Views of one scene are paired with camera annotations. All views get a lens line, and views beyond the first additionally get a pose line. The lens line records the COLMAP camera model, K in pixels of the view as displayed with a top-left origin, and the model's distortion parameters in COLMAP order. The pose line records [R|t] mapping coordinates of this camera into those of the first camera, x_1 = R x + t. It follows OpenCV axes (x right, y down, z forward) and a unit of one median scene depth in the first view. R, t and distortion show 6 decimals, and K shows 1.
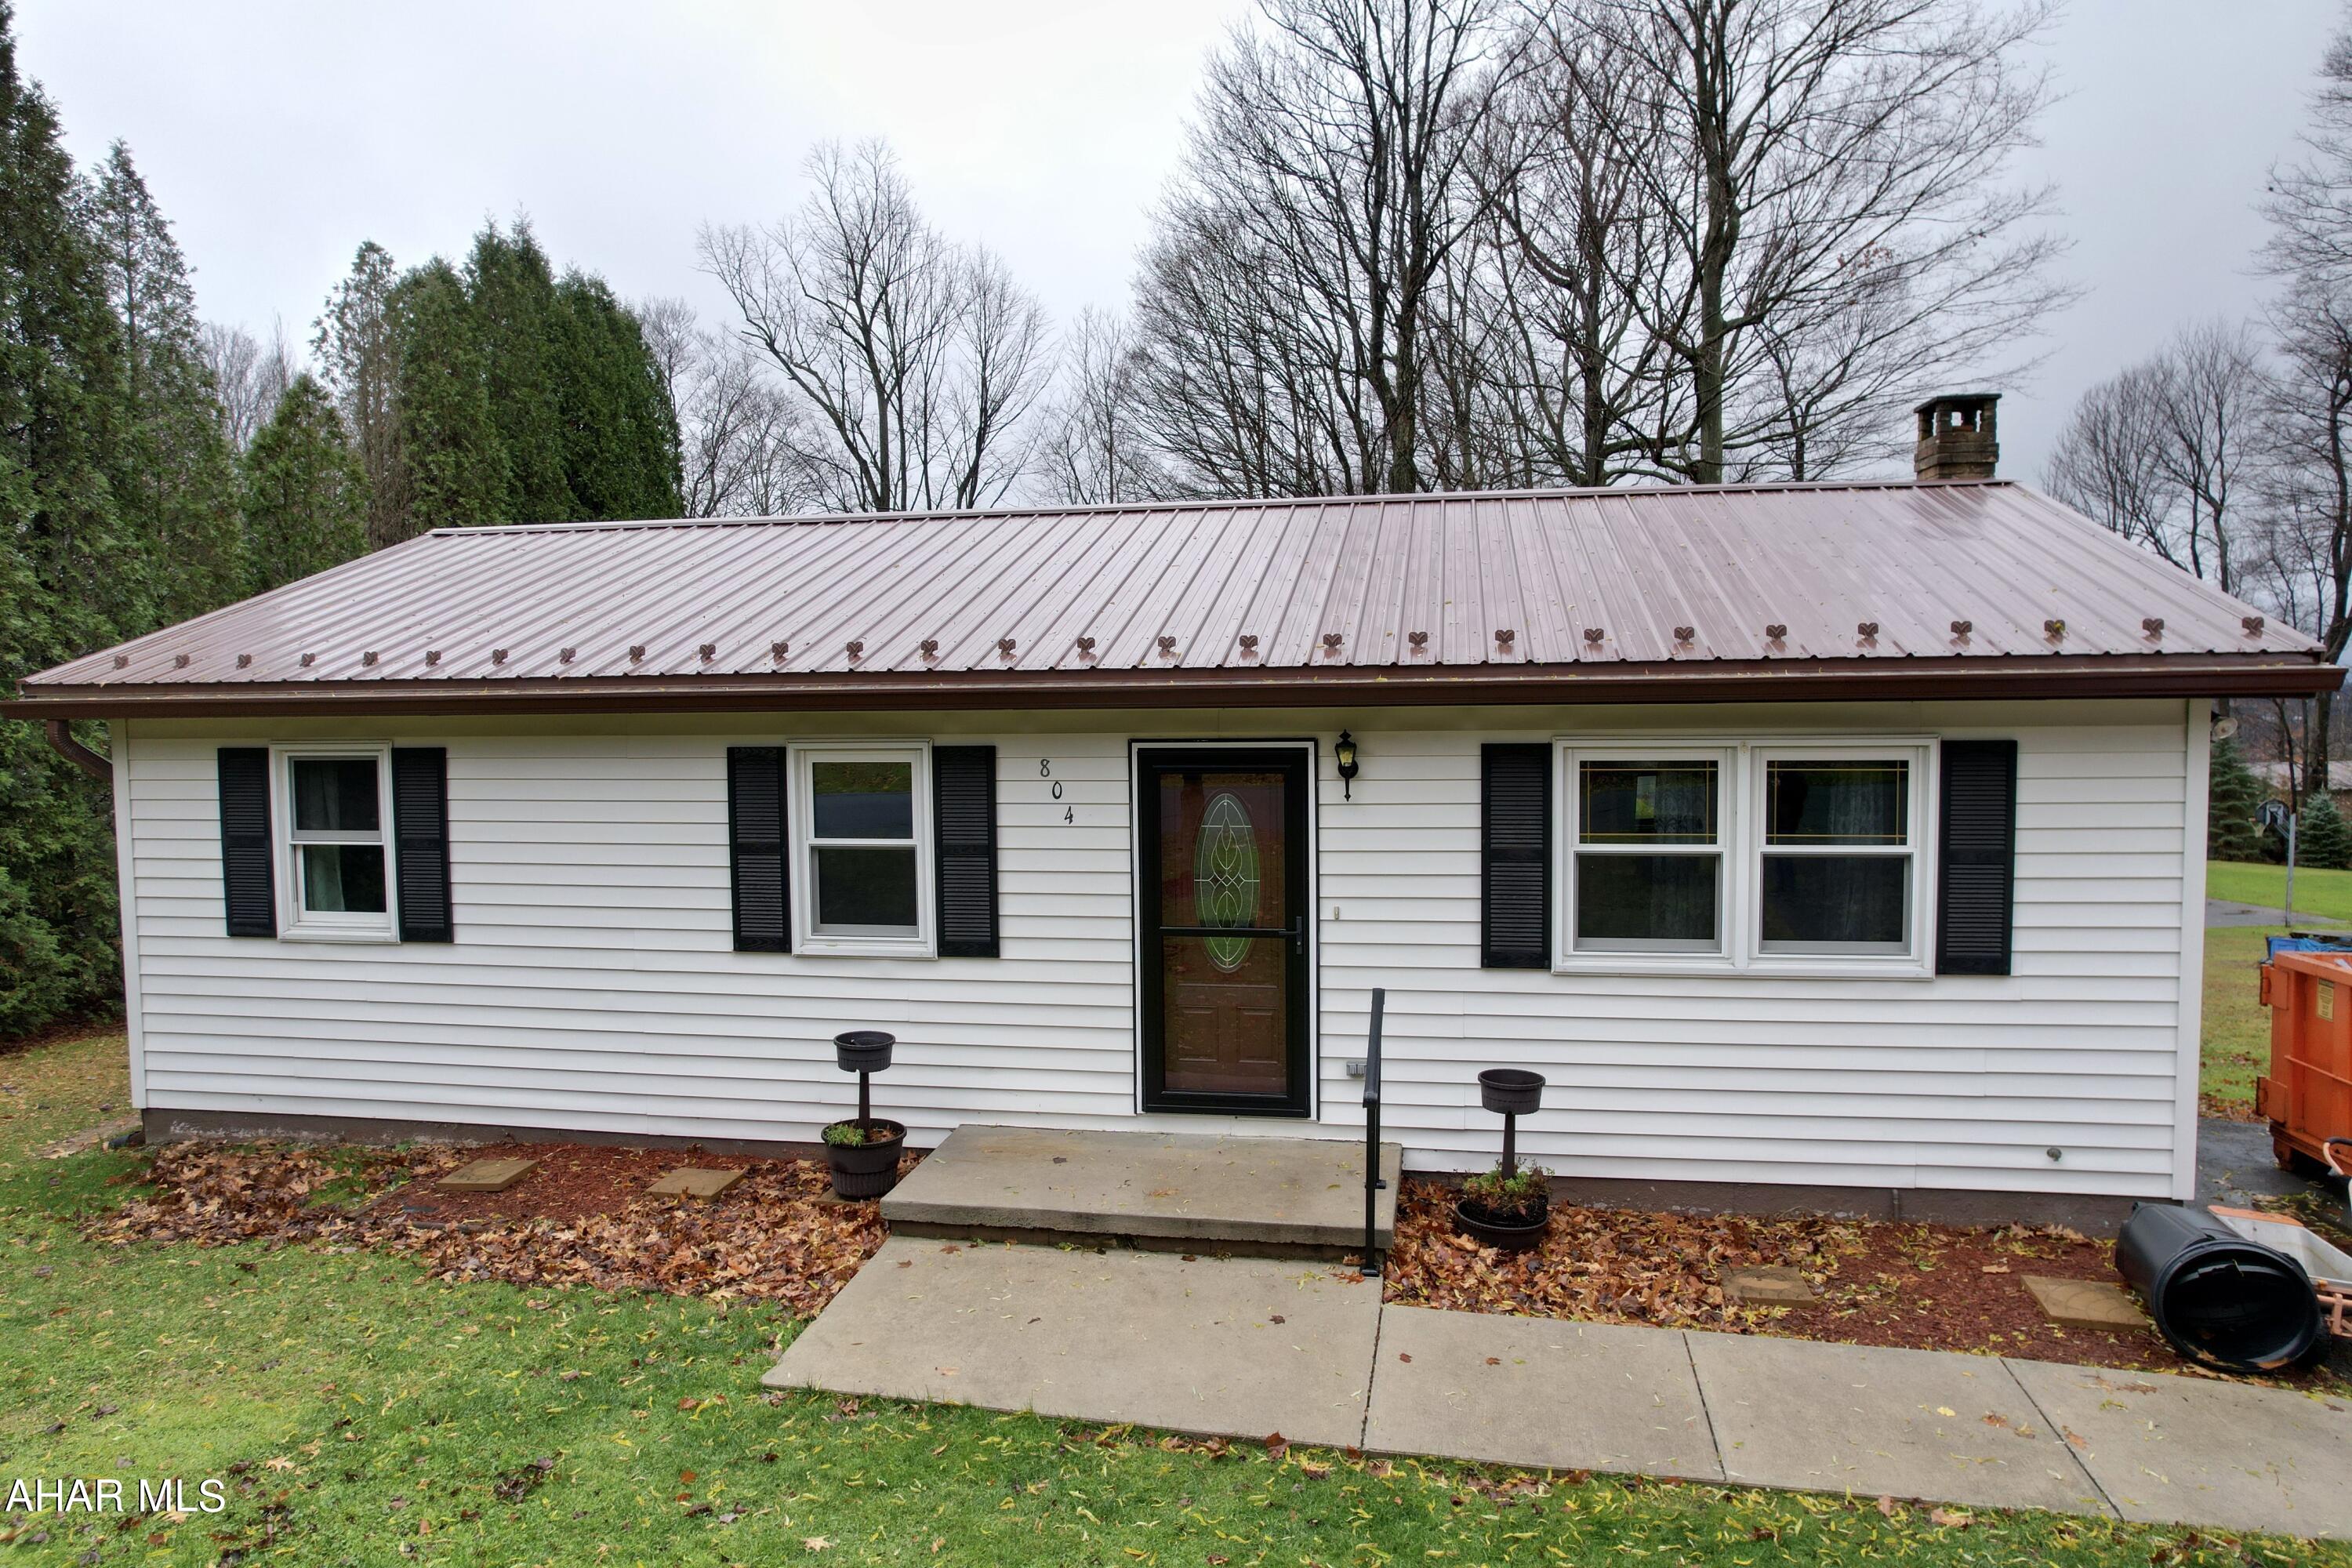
lens RADIAL K [[1523.7, 0, 1175.4], [0, 1523.7, 782.5], [0, 0, 1]] dist [-0.066574, 0.030526]
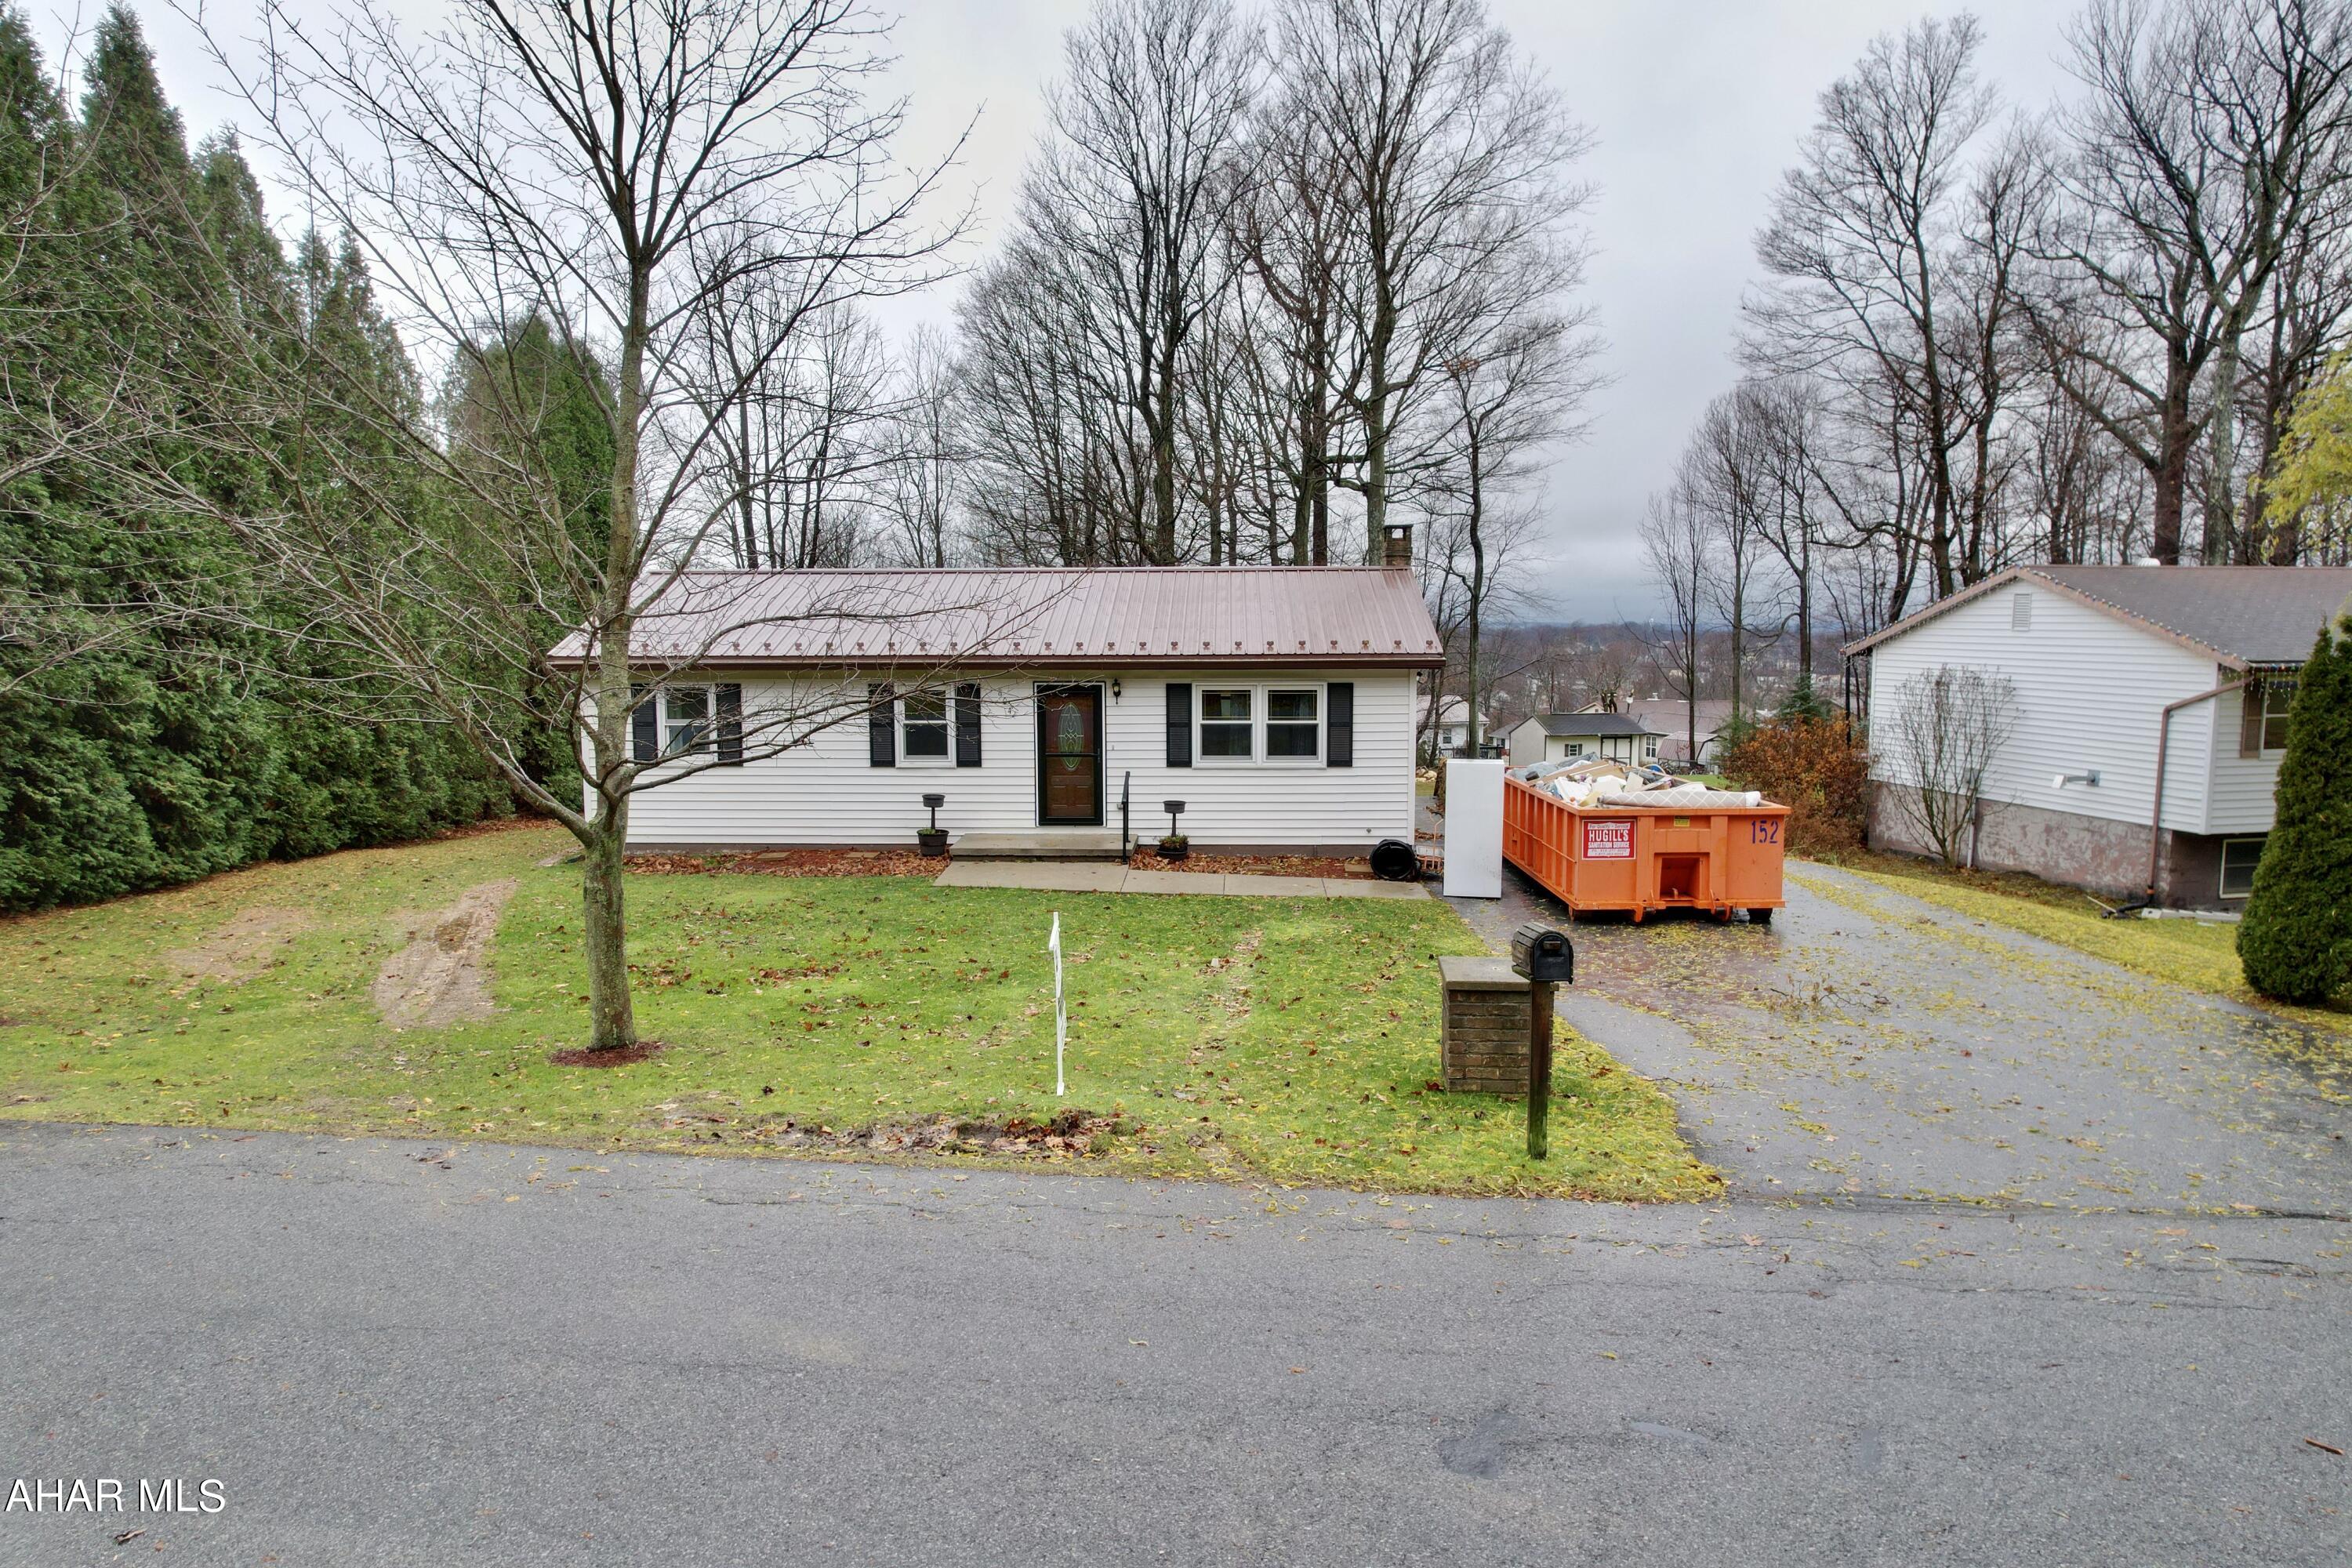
lens RADIAL K [[1523.7, 0, 1172.9], [0, 1523.7, 782.0], [0, 0, 1]] dist [-0.066574, 0.030526]
pose [[0.989897, -0.006127, 0.141654, -0.163022], [-0.000165, 0.999015, 0.044363, 0.027442], [-0.141786, -0.043938, 0.988922, -1.607192]]
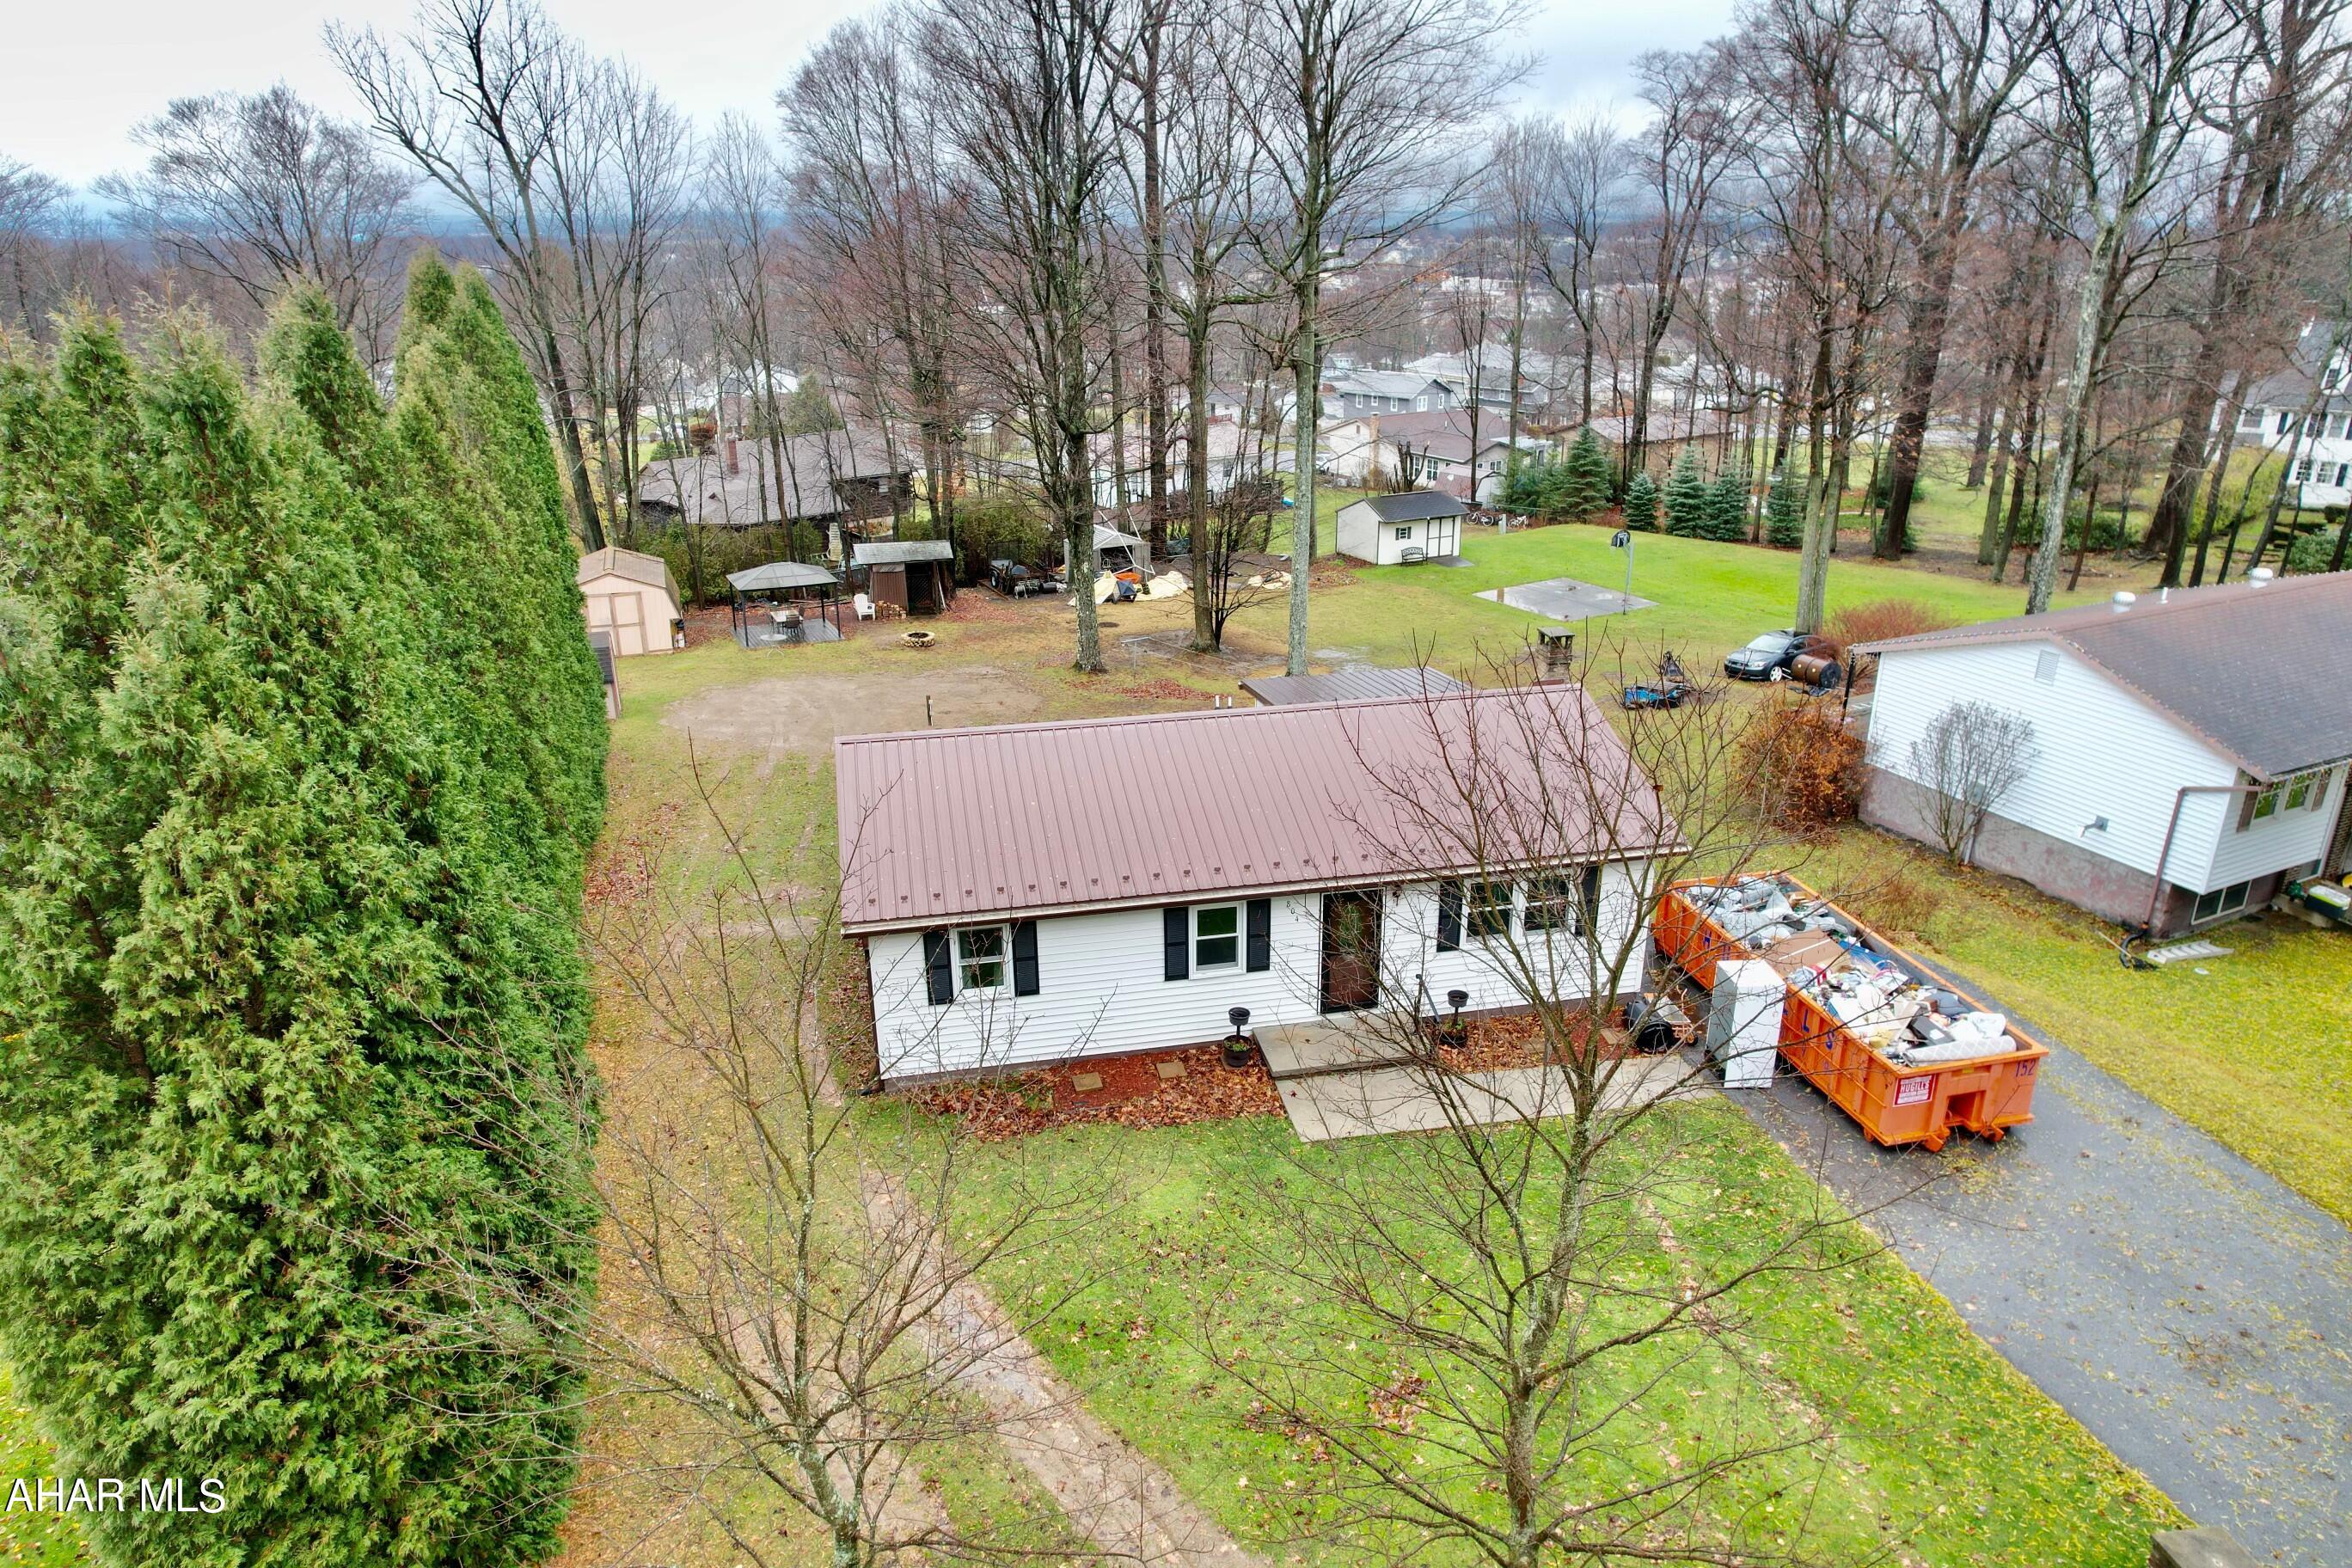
lens RADIAL K [[1523.7, 0, 1174.4], [0, 1523.7, 788.0], [0, 0, 1]] dist [-0.066574, 0.030526]
pose [[0.928000, -0.133577, 0.347811, -1.190065], [0.022401, 0.951838, 0.305783, -1.039520], [-0.371905, -0.275976, 0.886298, -1.260510]]
